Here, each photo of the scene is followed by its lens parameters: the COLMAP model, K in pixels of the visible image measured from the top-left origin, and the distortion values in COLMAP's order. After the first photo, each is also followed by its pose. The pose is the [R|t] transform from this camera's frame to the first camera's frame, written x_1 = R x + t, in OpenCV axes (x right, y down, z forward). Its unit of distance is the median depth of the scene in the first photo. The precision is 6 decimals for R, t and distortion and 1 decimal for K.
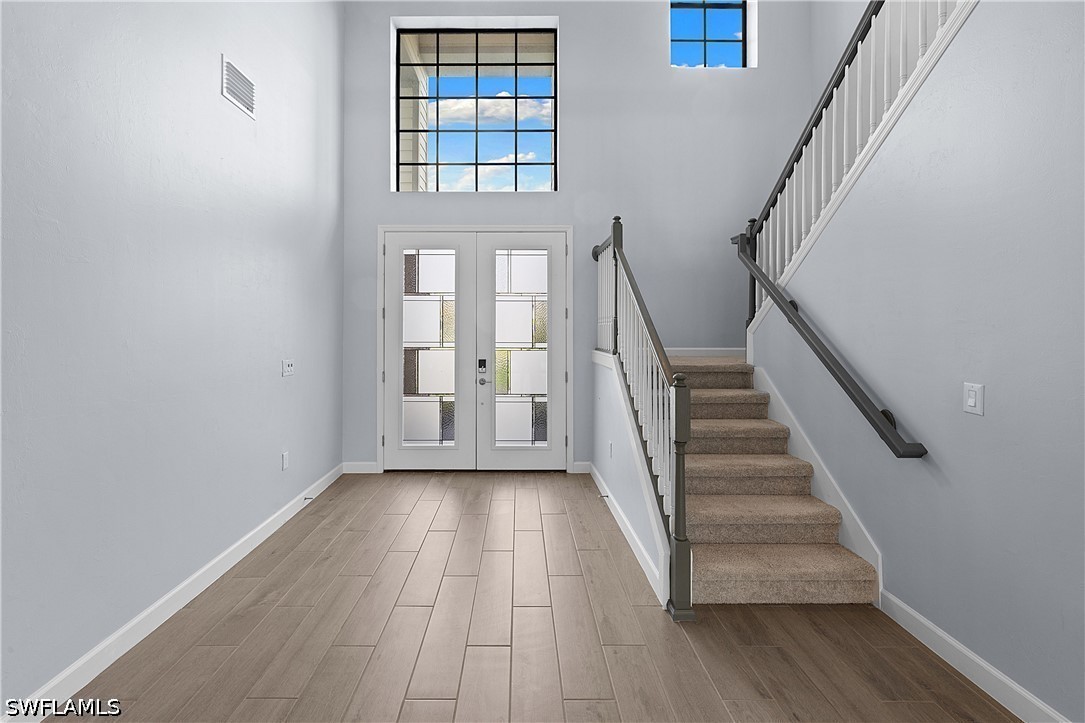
lens RADIAL K [[459.8, 0, 518.3], [0, 459.8, 327.9], [0, 0, 1]] dist [0.008756, -0.000270]
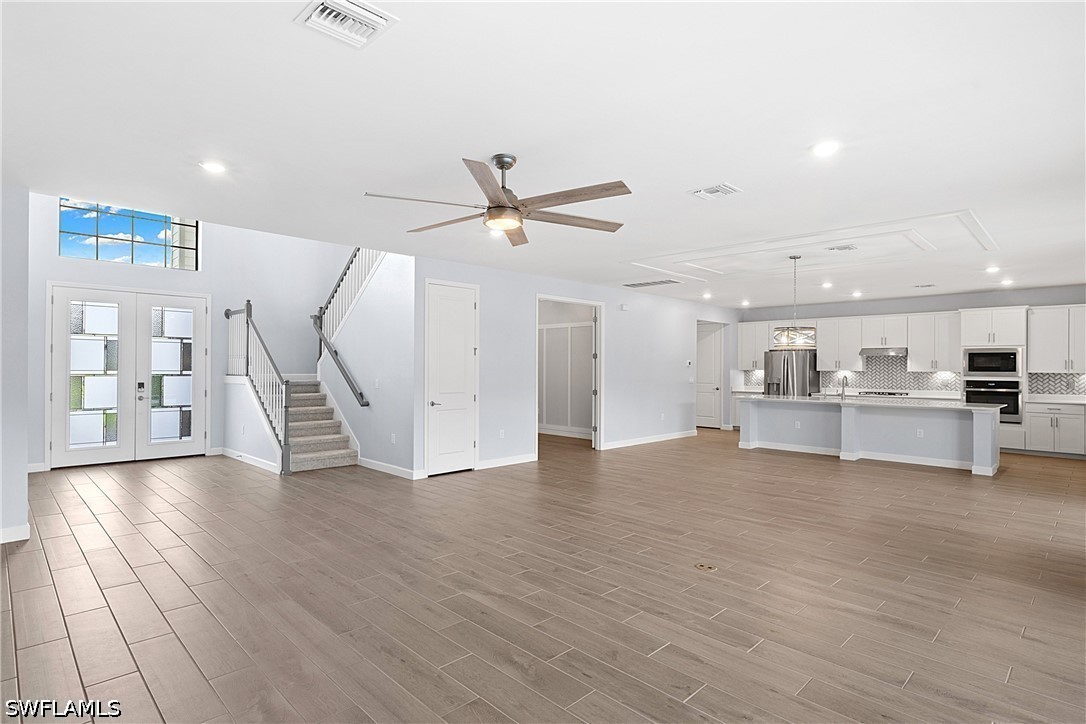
lens RADIAL K [[562.3, 0, 521.9], [0, 562.3, 366.2], [0, 0, 1]] dist [-0.009922, 0.002797]
pose [[0.715773, 0.005103, 0.698315, -0.549329], [-0.012375, 0.999909, 0.005377, -0.007595], [-0.698224, -0.012491, 0.715771, -1.314402]]
